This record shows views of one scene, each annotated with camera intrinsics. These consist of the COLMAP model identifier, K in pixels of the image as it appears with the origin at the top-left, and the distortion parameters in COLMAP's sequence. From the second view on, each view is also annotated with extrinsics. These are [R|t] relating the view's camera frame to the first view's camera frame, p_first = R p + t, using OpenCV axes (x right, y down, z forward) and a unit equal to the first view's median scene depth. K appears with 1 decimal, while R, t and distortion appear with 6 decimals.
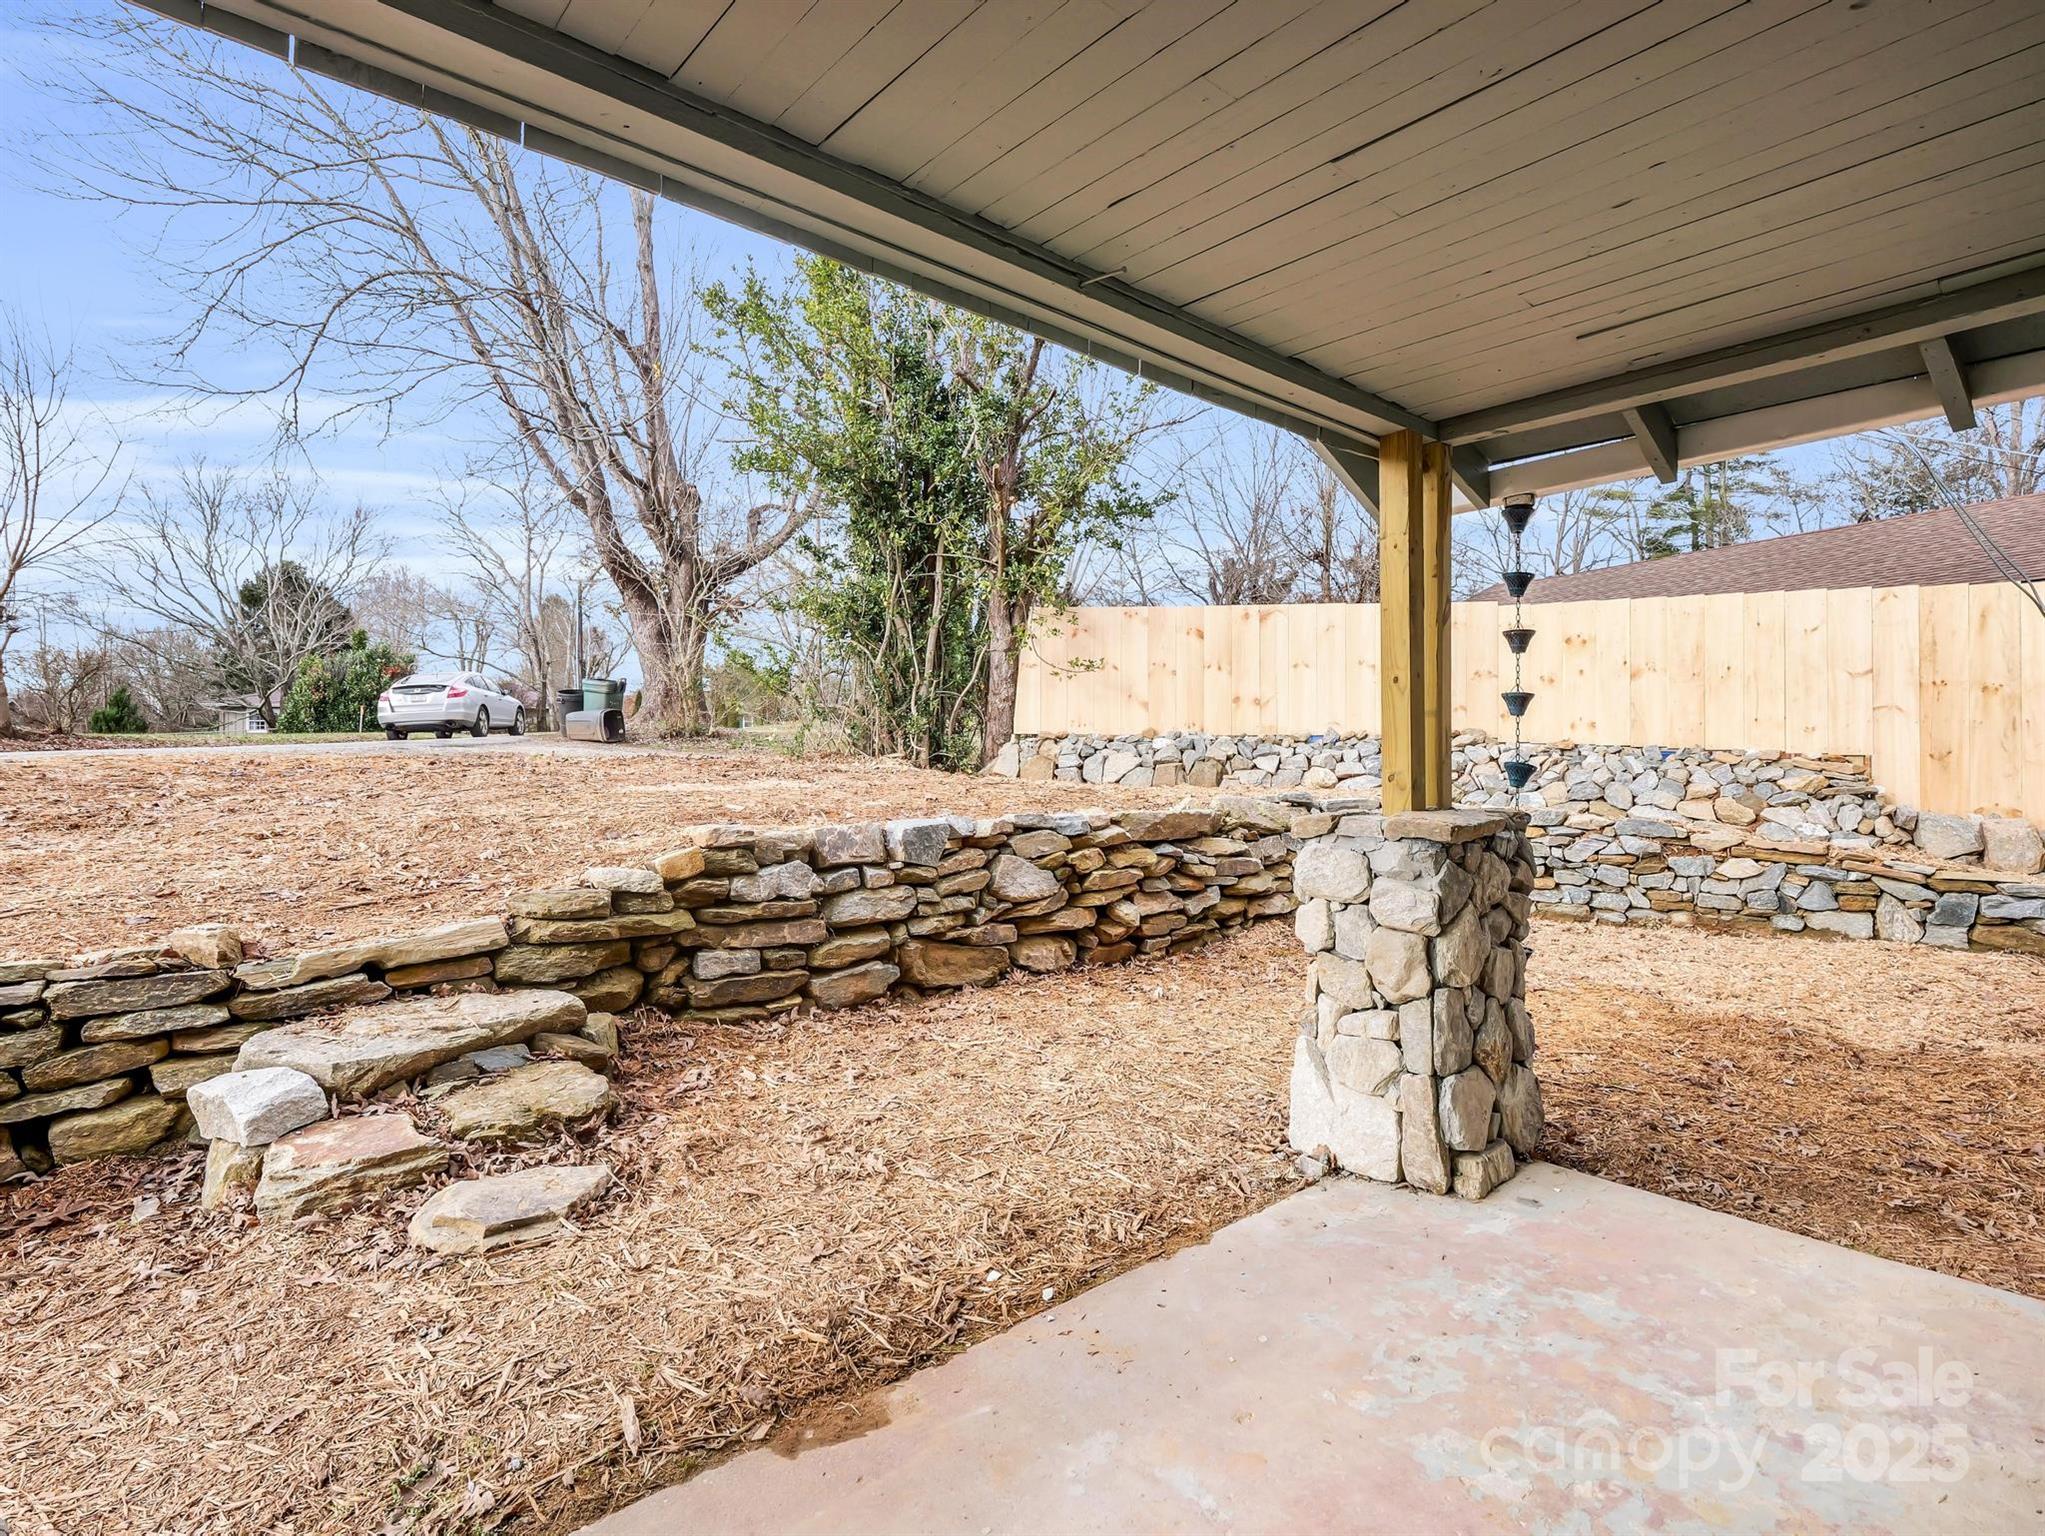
lens RADIAL K [[1016.0, 0, 969.6], [0, 1016.0, 742.8], [0, 0, 1]] dist [-0.005176, -0.003251]
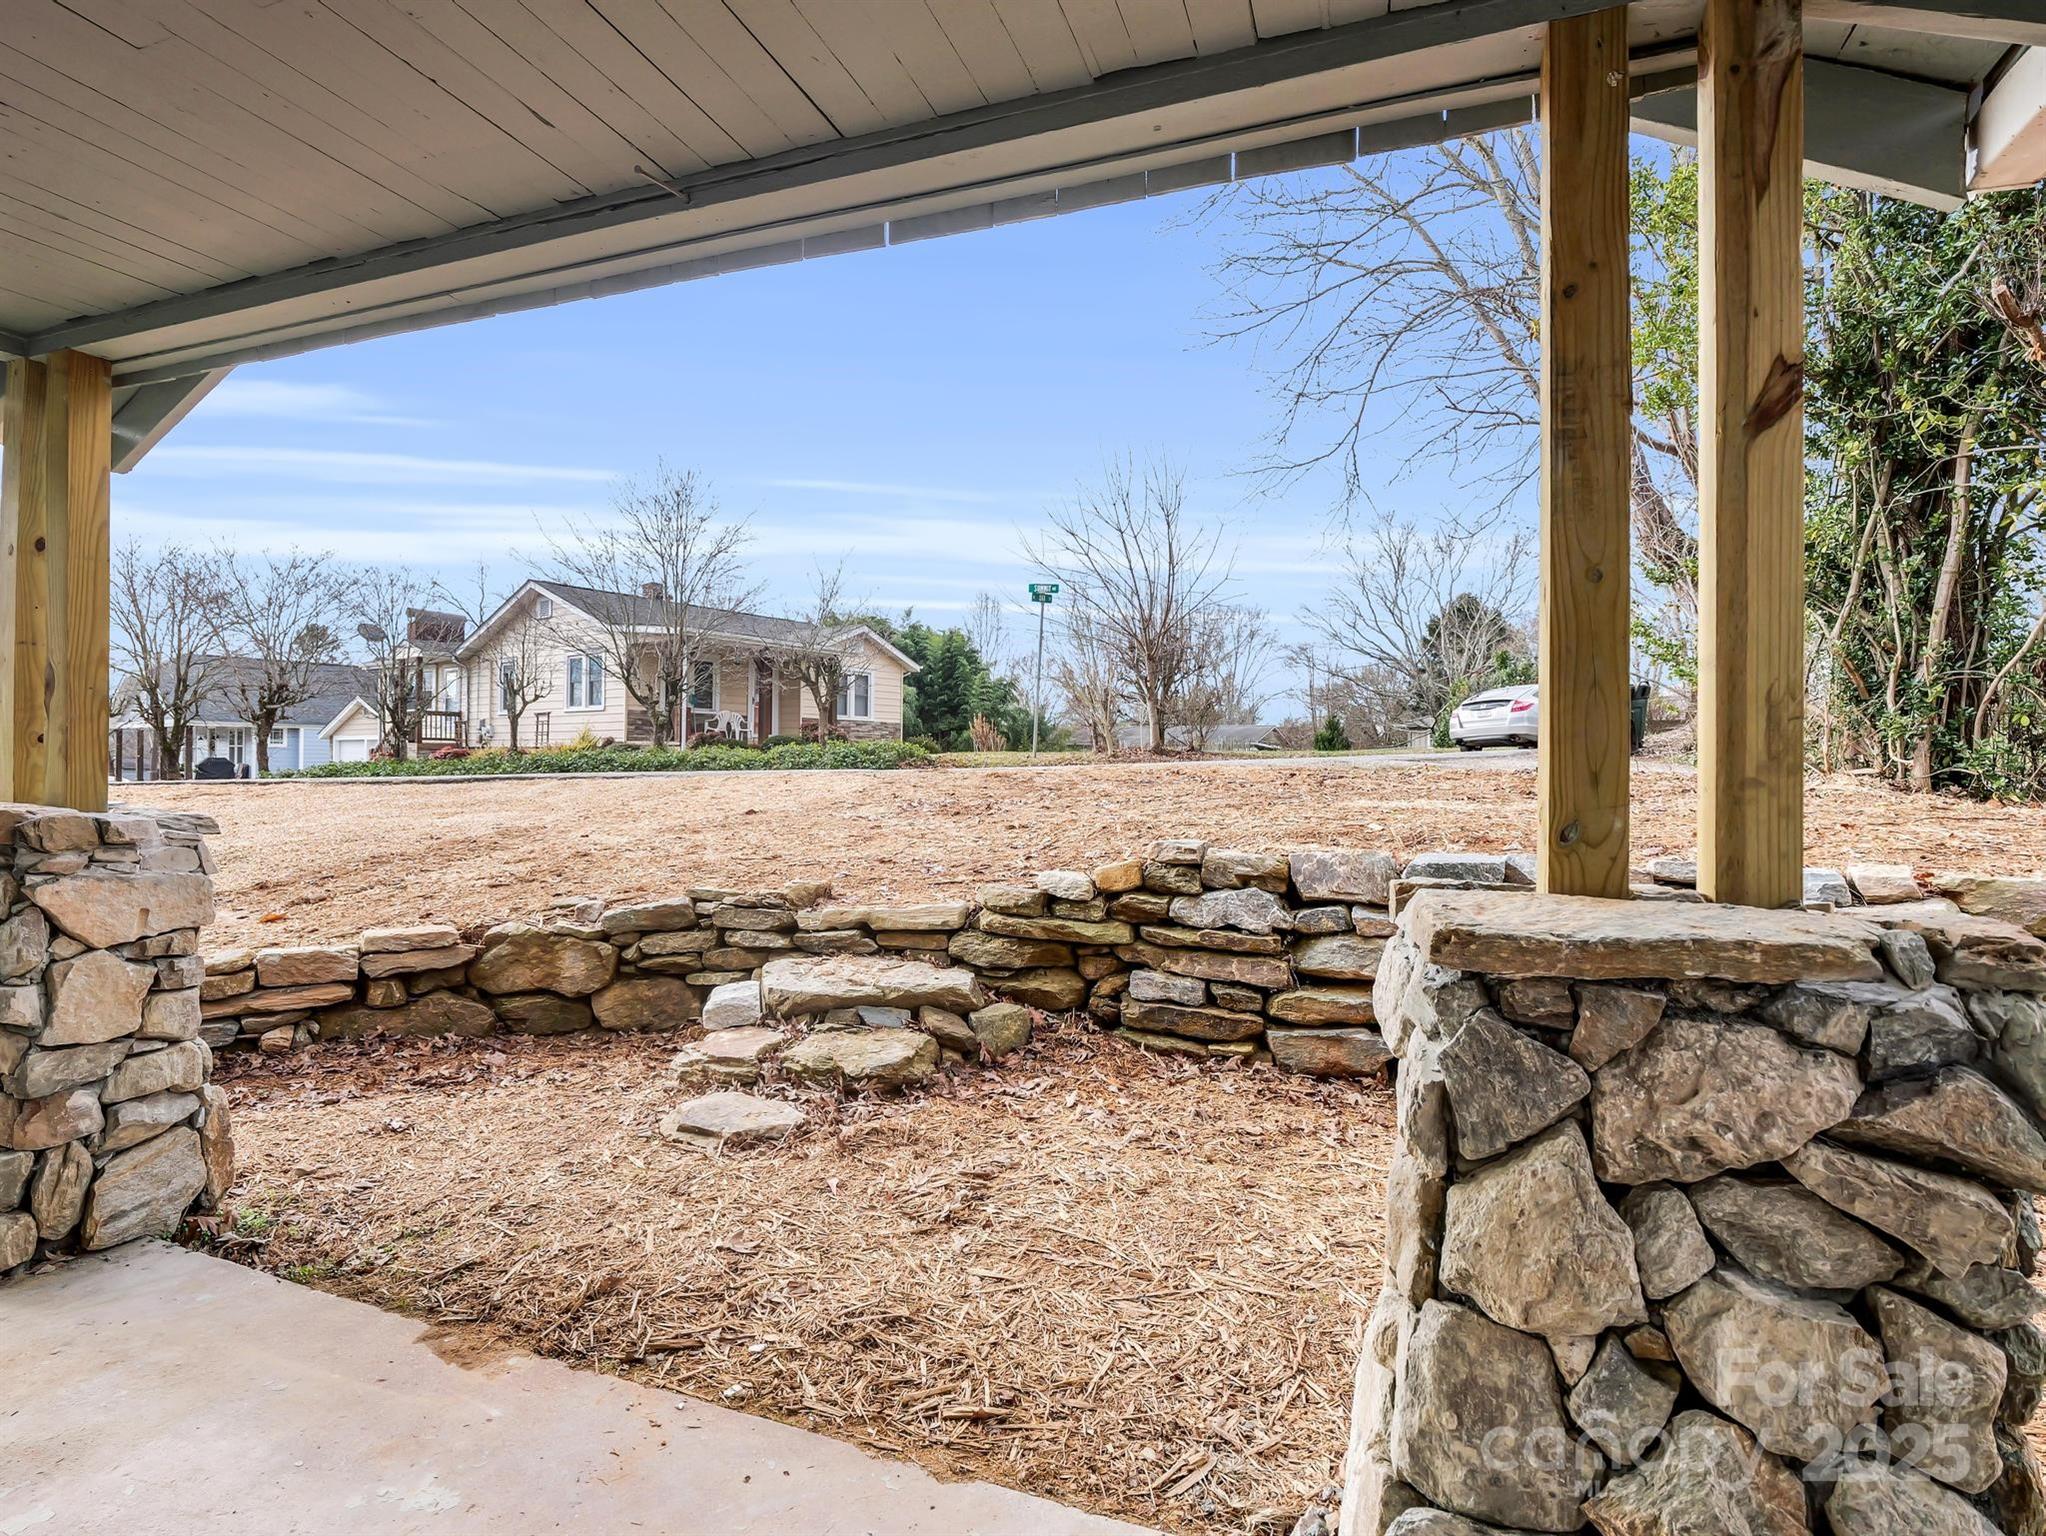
lens RADIAL K [[1016.5, 0, 1035.8], [0, 1016.5, 765.5], [0, 0, 1]] dist [-0.005176, -0.003251]
pose [[0.505553, 0.004431, -0.862784, 0.510413], [0.001568, 0.999980, 0.006054, 0.007056], [0.862794, -0.004413, 0.505537, 0.430346]]
